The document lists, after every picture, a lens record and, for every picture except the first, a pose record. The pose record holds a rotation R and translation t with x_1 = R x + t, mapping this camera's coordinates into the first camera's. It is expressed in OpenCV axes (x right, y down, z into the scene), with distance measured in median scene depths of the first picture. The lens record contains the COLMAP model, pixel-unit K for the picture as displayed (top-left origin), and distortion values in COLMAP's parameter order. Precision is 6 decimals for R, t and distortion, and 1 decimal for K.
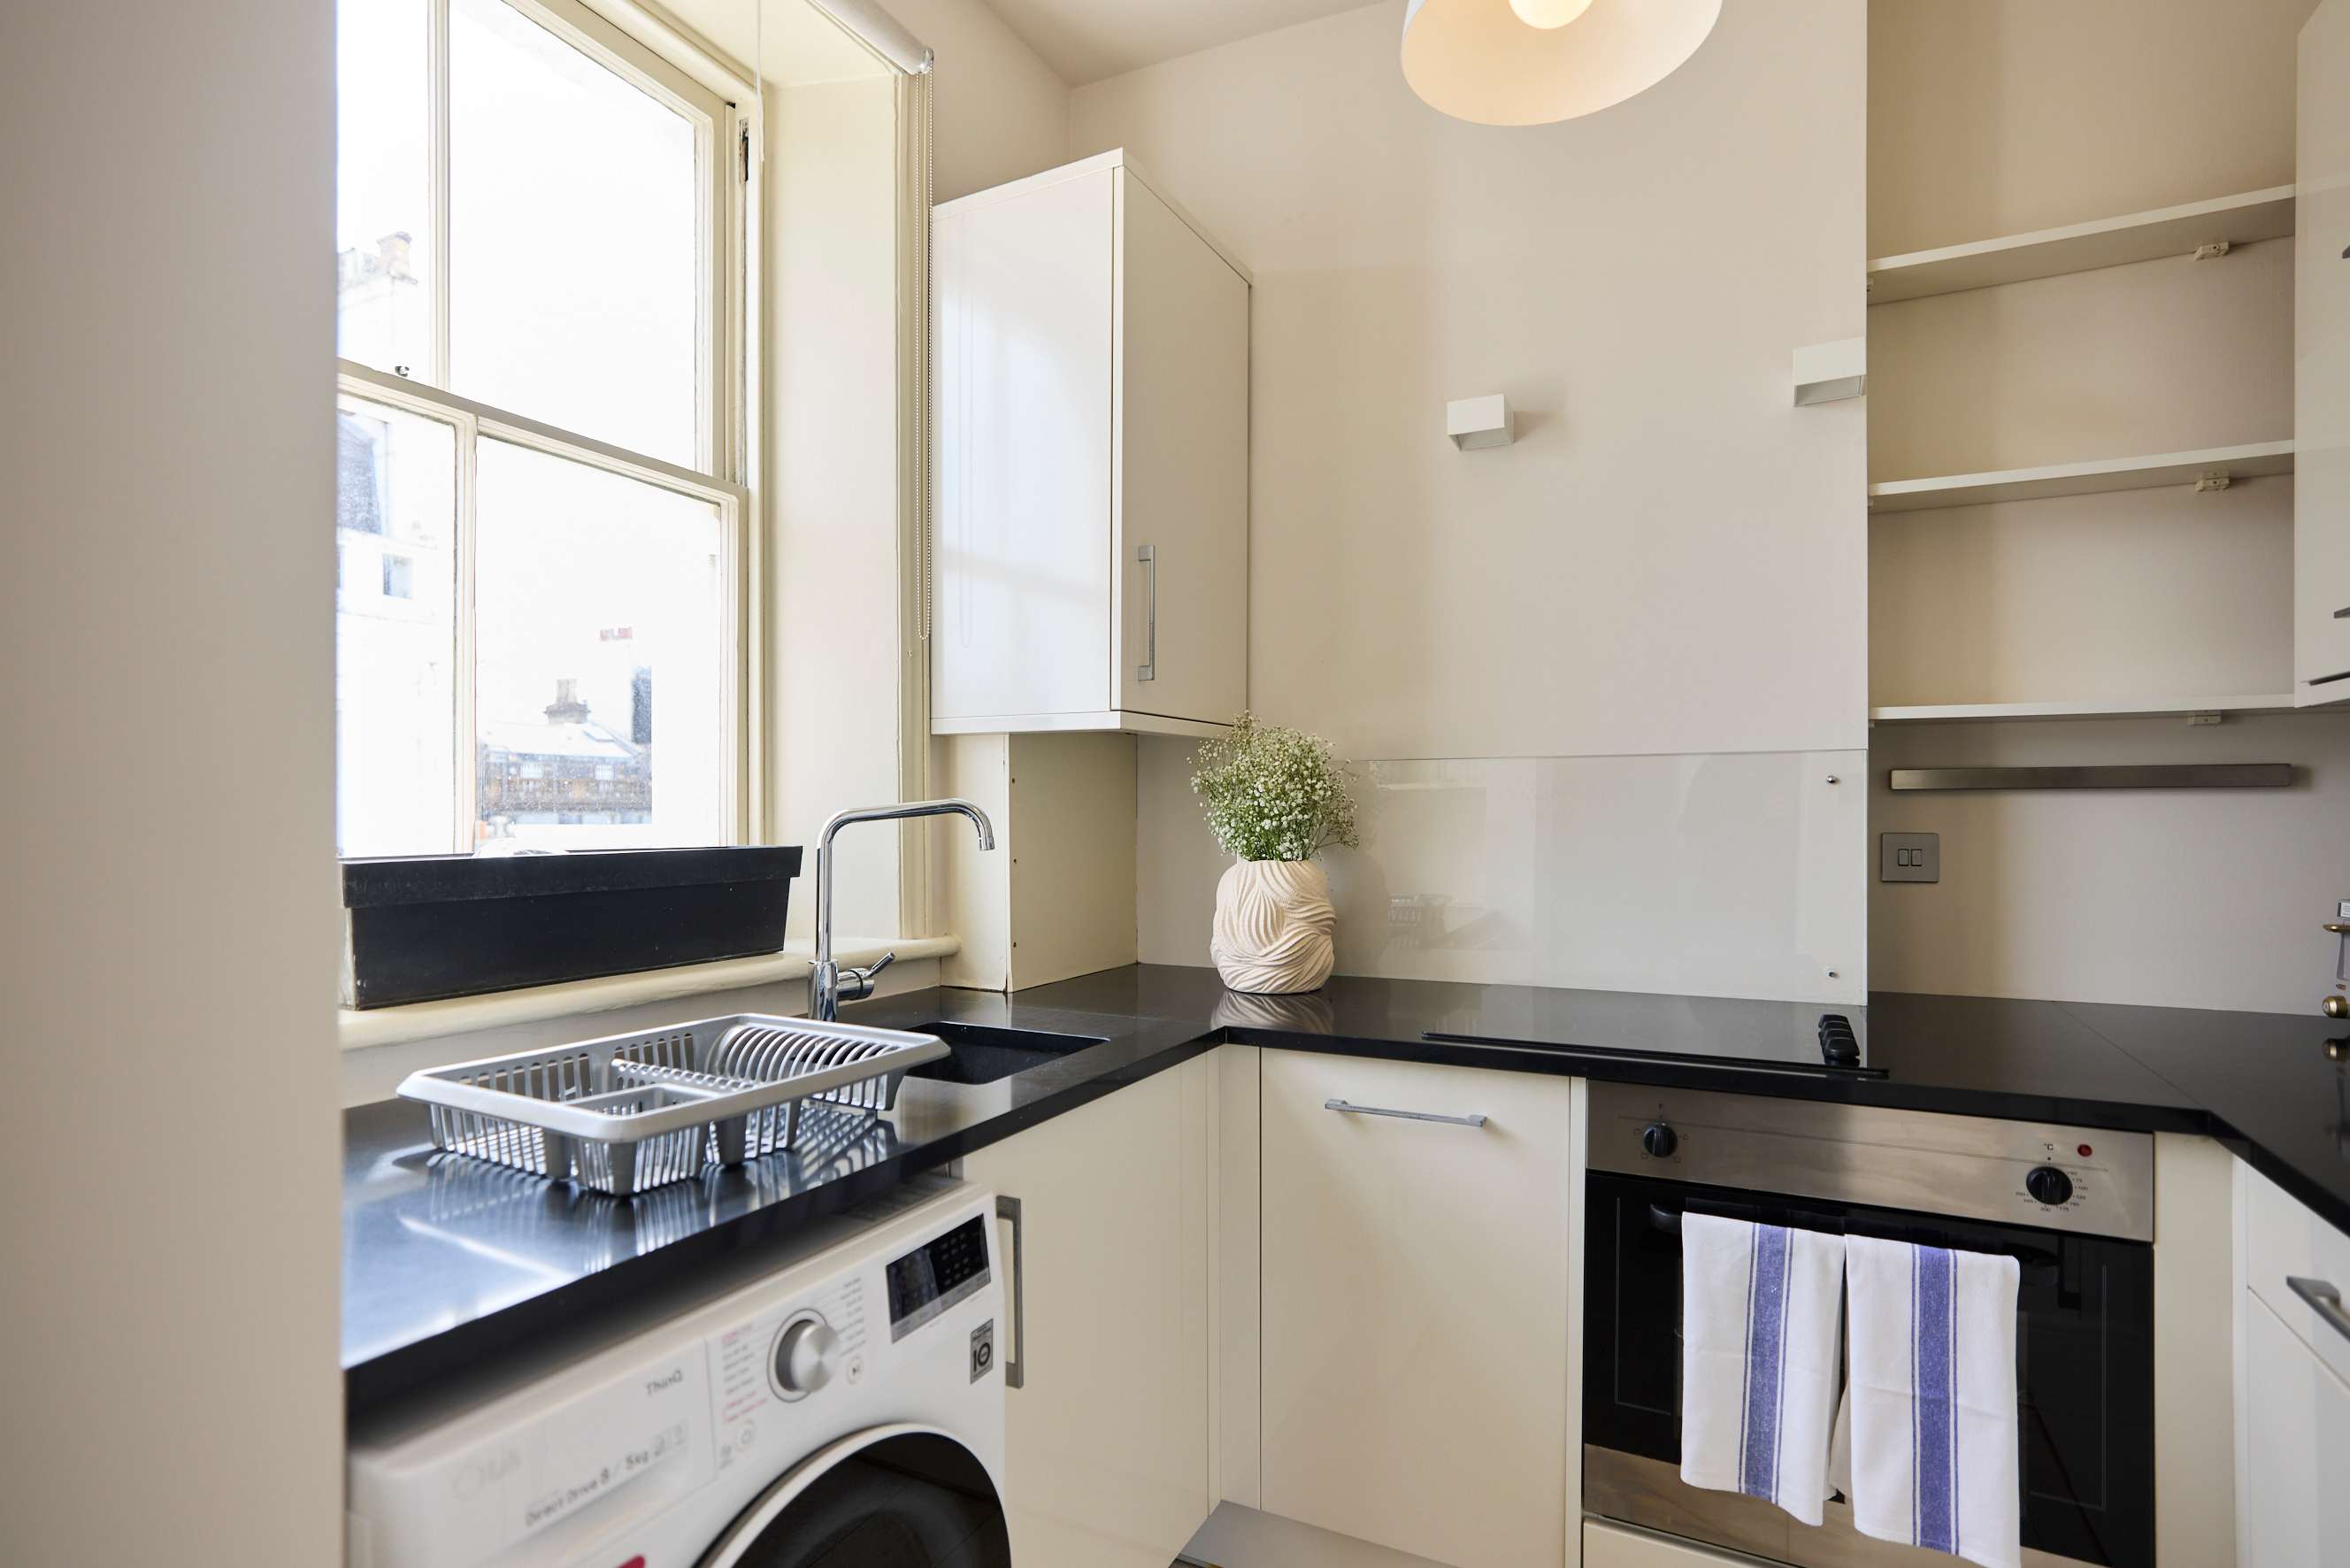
lens RADIAL K [[1160.0, 0, 1154.9], [0, 1160.0, 823.7], [0, 0, 1]] dist [-0.028741, 0.013759]
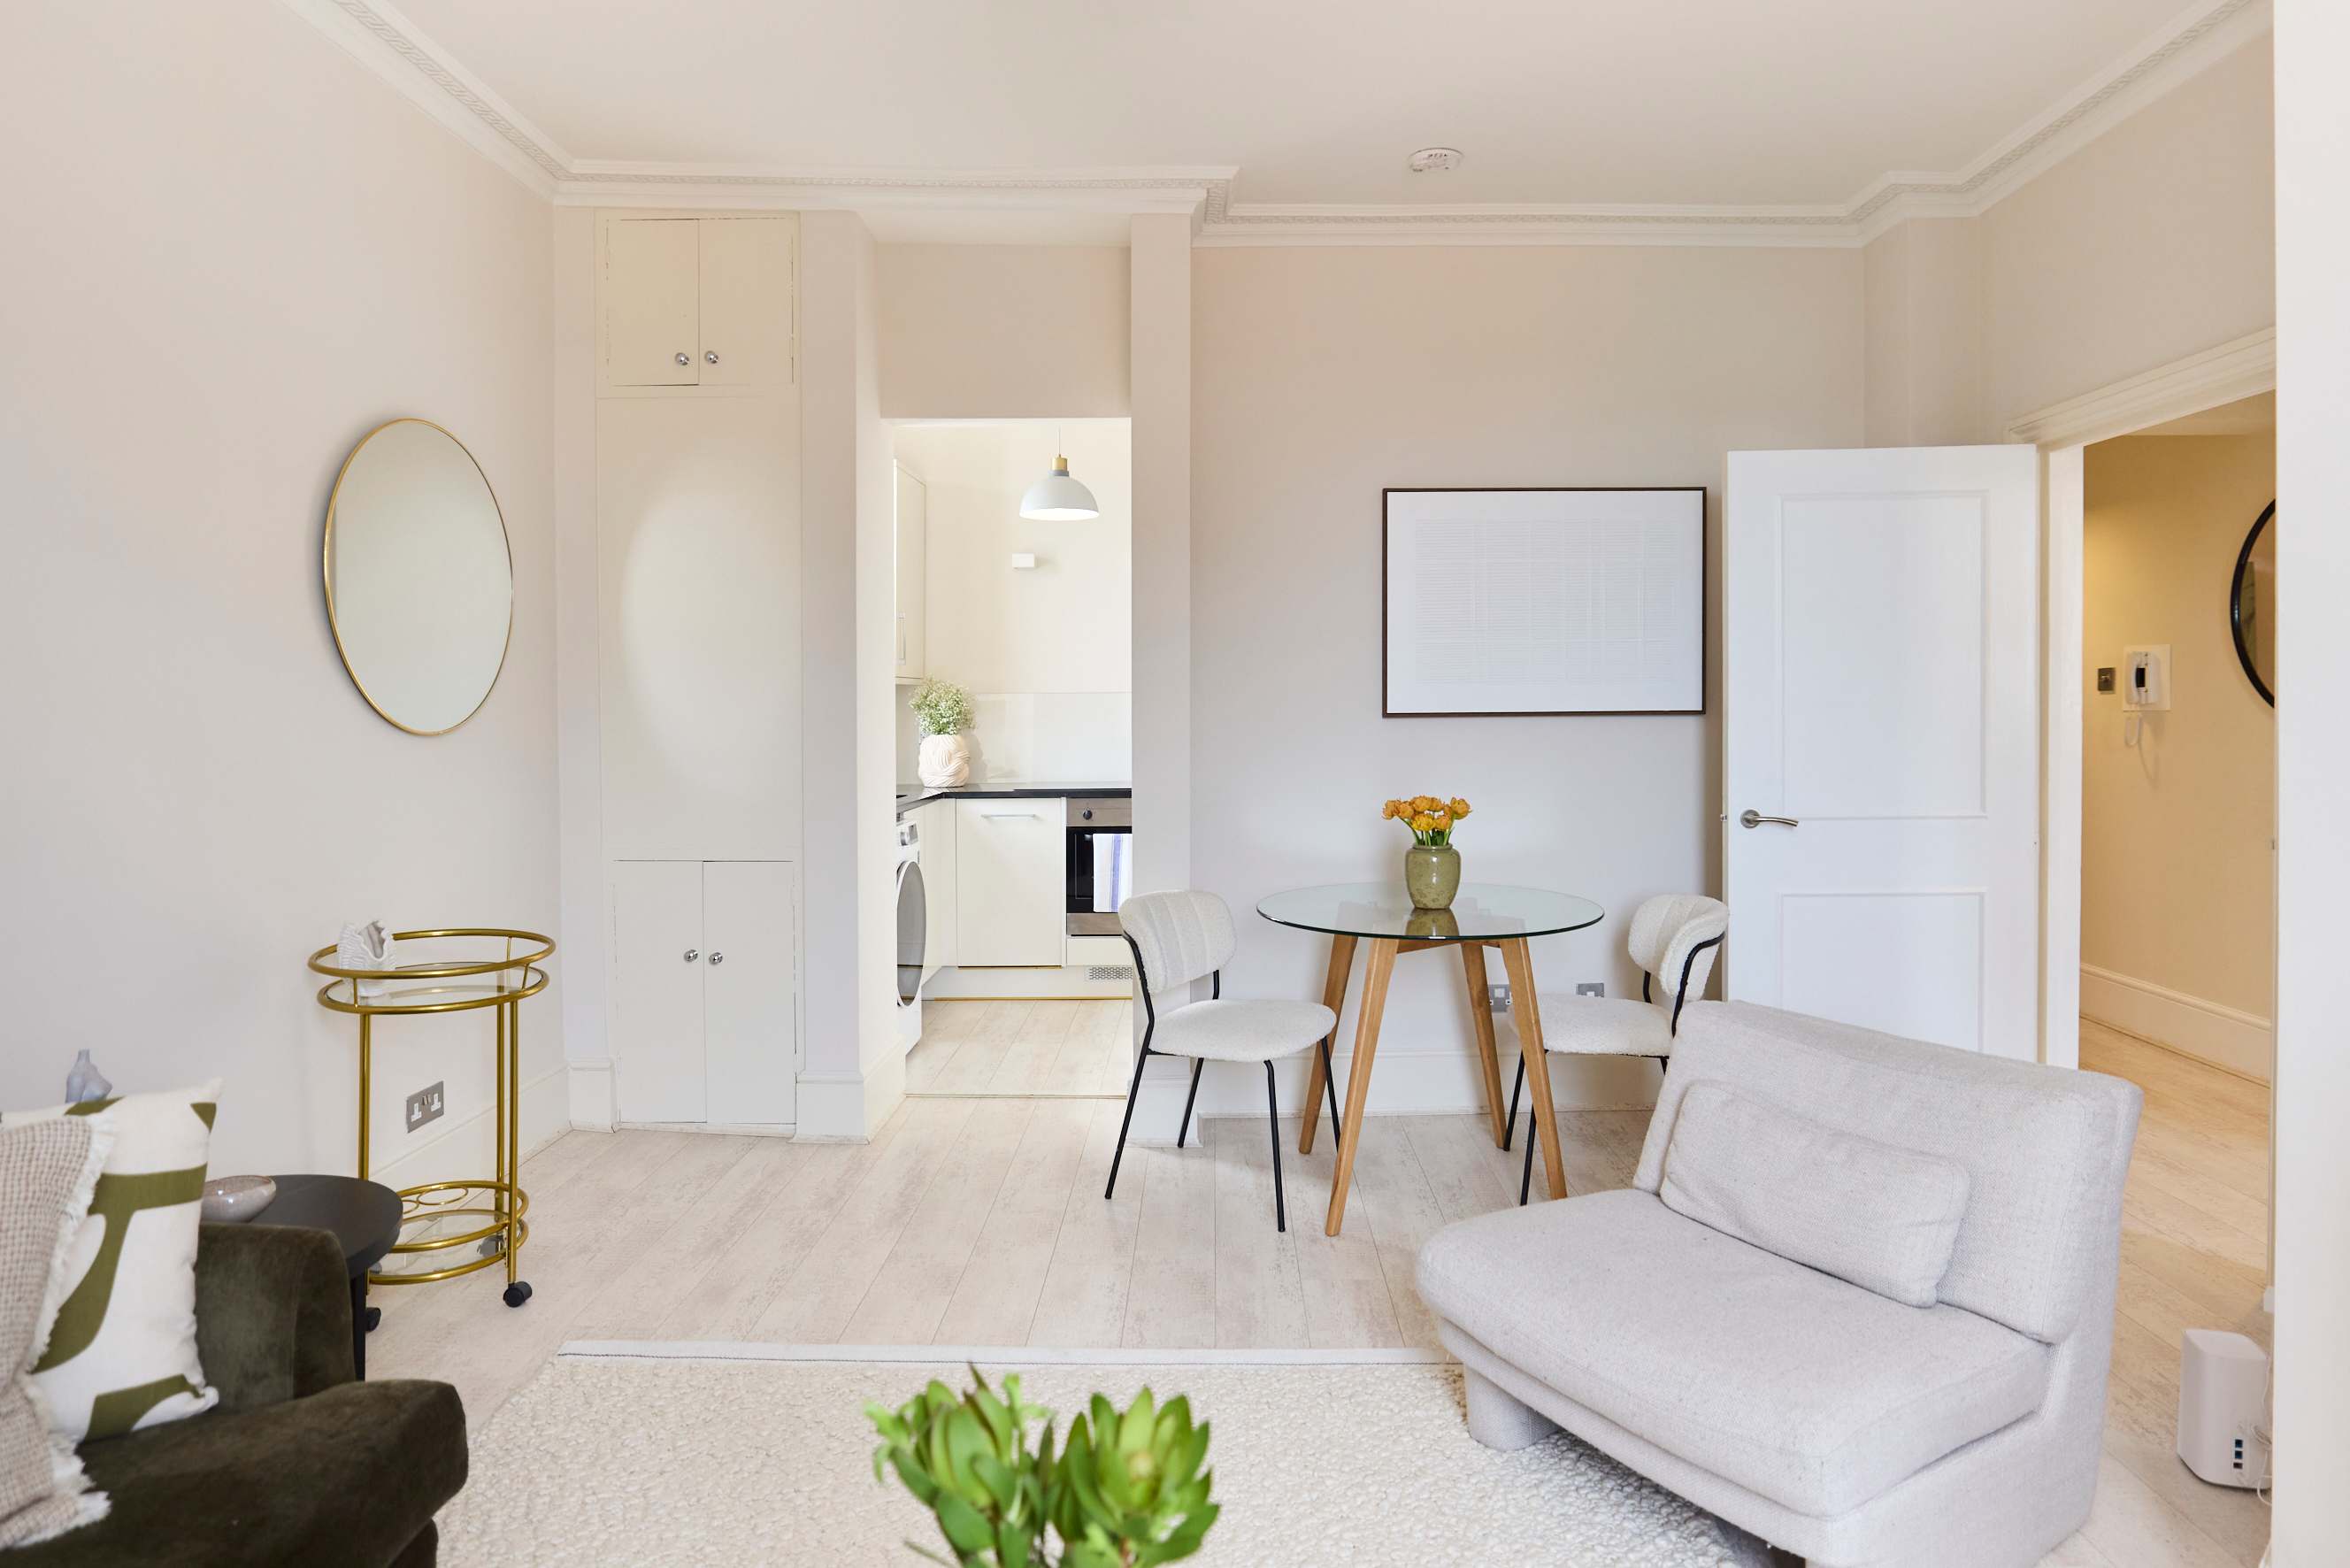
lens RADIAL K [[1300.2, 0, 1229.8], [0, 1300.2, 732.3], [0, 0, 1]] dist [-0.037108, 0.017707]
pose [[0.879889, -0.015669, 0.474920, -0.842015], [0.012877, 0.999875, 0.009131, 0.010751], [-0.475004, -0.001918, 0.879981, -2.151161]]
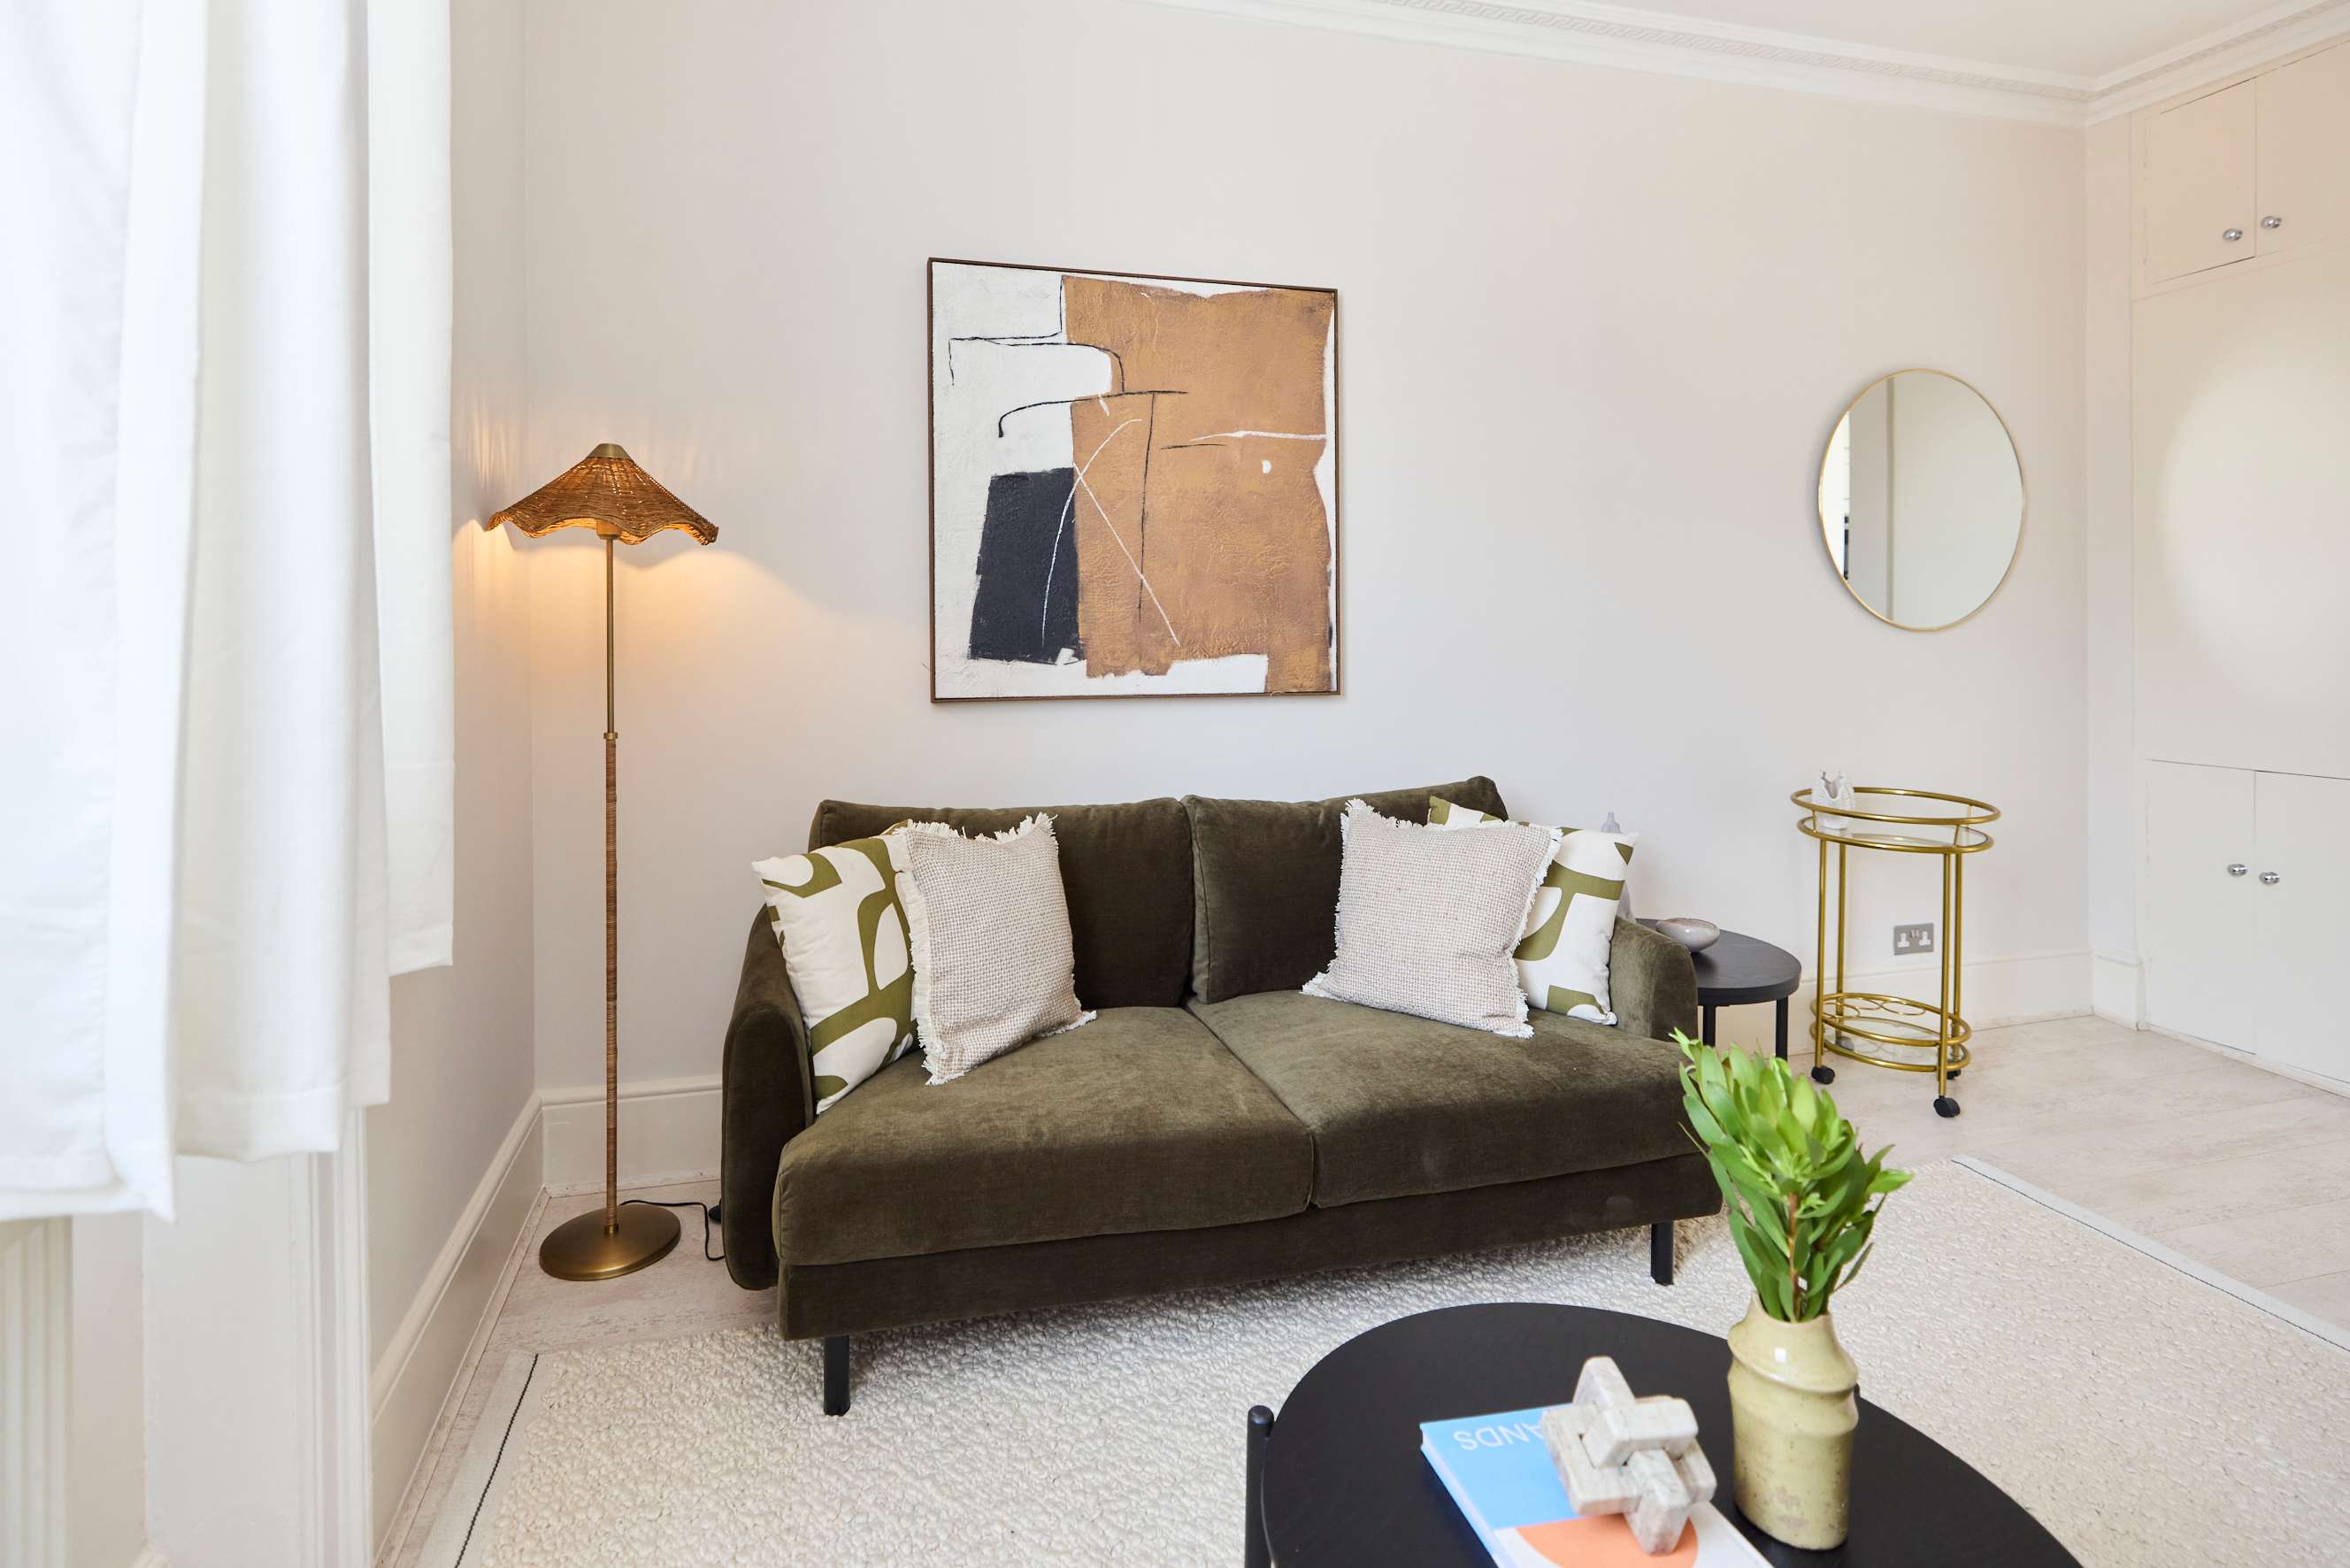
lens RADIAL K [[1168.4, 0, 1104.6], [0, 1168.4, 659.9], [0, 0, 1]] dist [-0.002324, 0.000561]
pose [[0.669857, 0.008061, -0.742447, -0.434246], [-0.001130, 0.999951, 0.009837, 0.048497], [0.742490, -0.005751, 0.669833, -2.372342]]
